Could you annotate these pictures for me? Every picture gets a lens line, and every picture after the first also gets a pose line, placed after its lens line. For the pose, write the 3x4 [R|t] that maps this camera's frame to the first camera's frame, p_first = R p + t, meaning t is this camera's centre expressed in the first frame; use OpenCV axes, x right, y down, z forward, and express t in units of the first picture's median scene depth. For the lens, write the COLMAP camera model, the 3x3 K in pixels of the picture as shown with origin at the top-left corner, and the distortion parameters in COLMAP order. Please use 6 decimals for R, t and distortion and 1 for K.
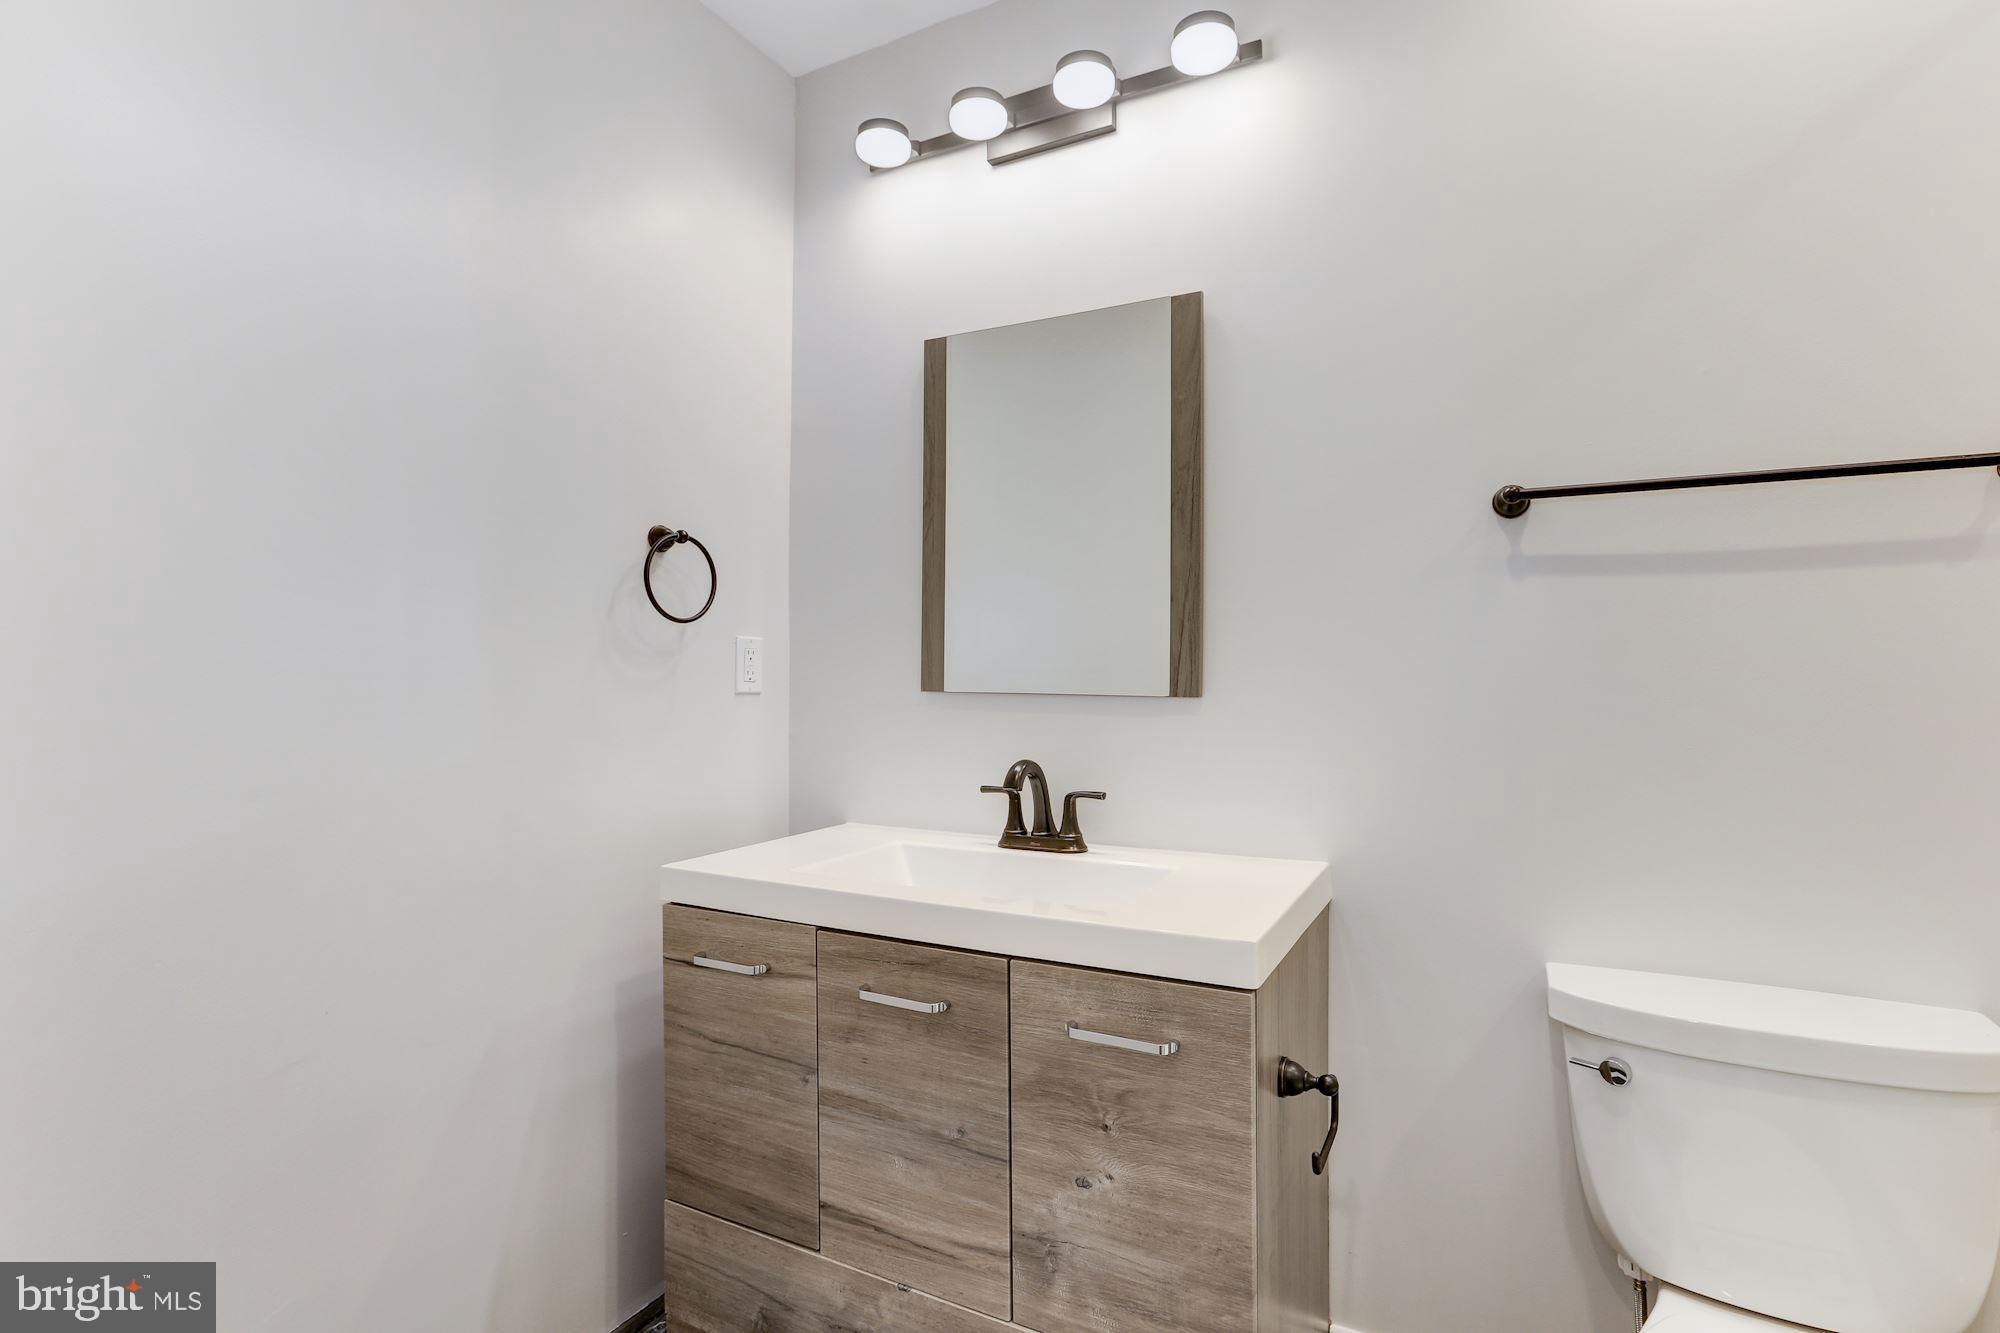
lens RADIAL K [[958.5, 0, 1007.1], [0, 958.5, 663.3], [0, 0, 1]] dist [-0.034108, 0.021248]
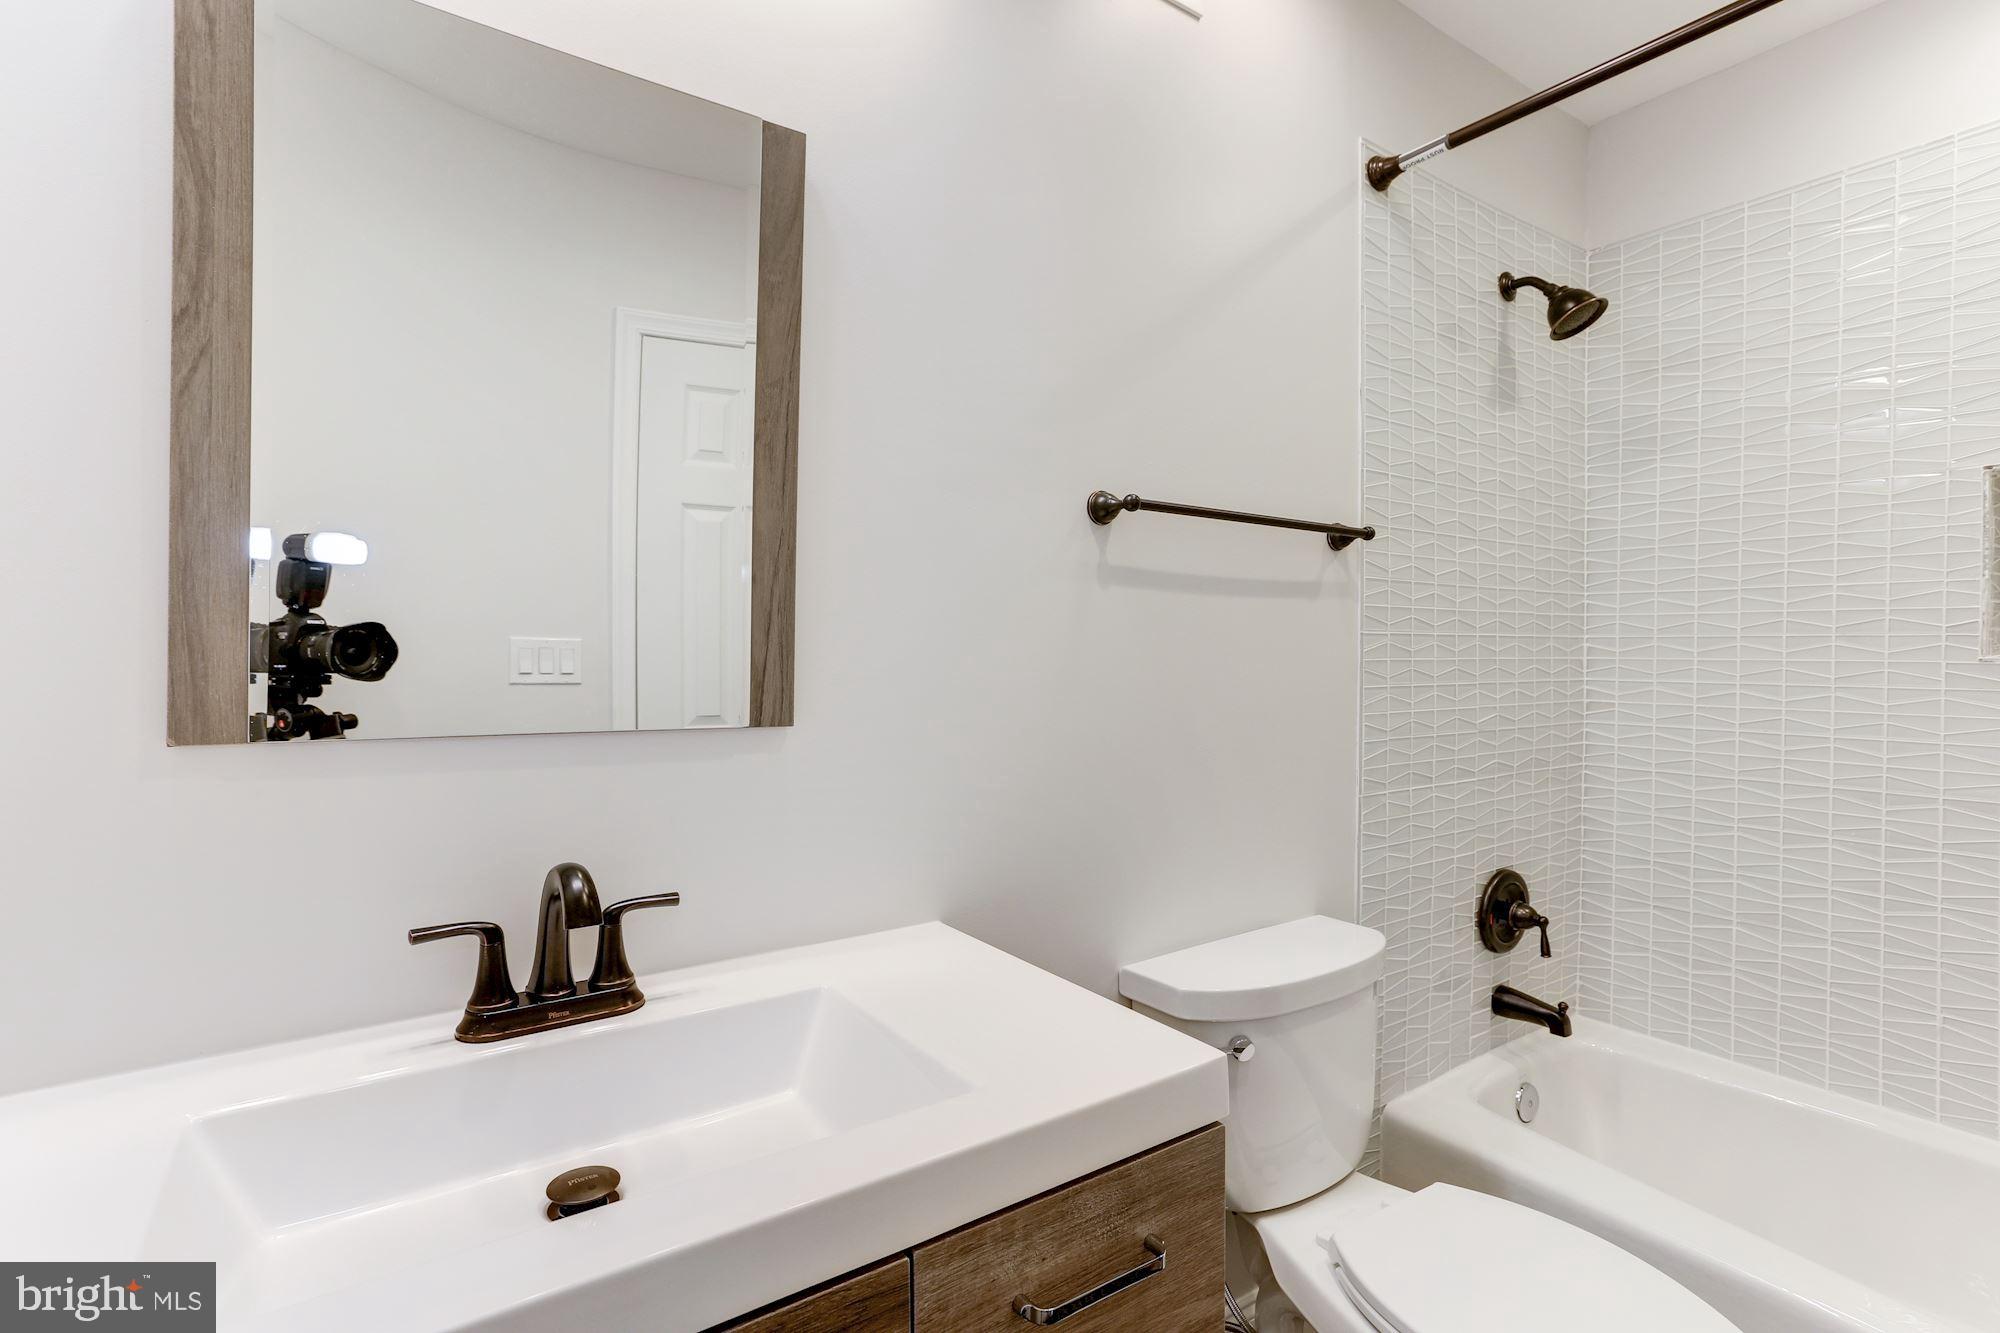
lens RADIAL K [[958.5, 0, 1001.4], [0, 958.5, 660.8], [0, 0, 1]] dist [-0.034108, 0.021248]
pose [[0.461401, -0.008027, 0.887155, -0.338144], [-0.012620, 0.999799, 0.015609, -0.023469], [-0.887102, -0.018398, 0.461207, 0.546651]]
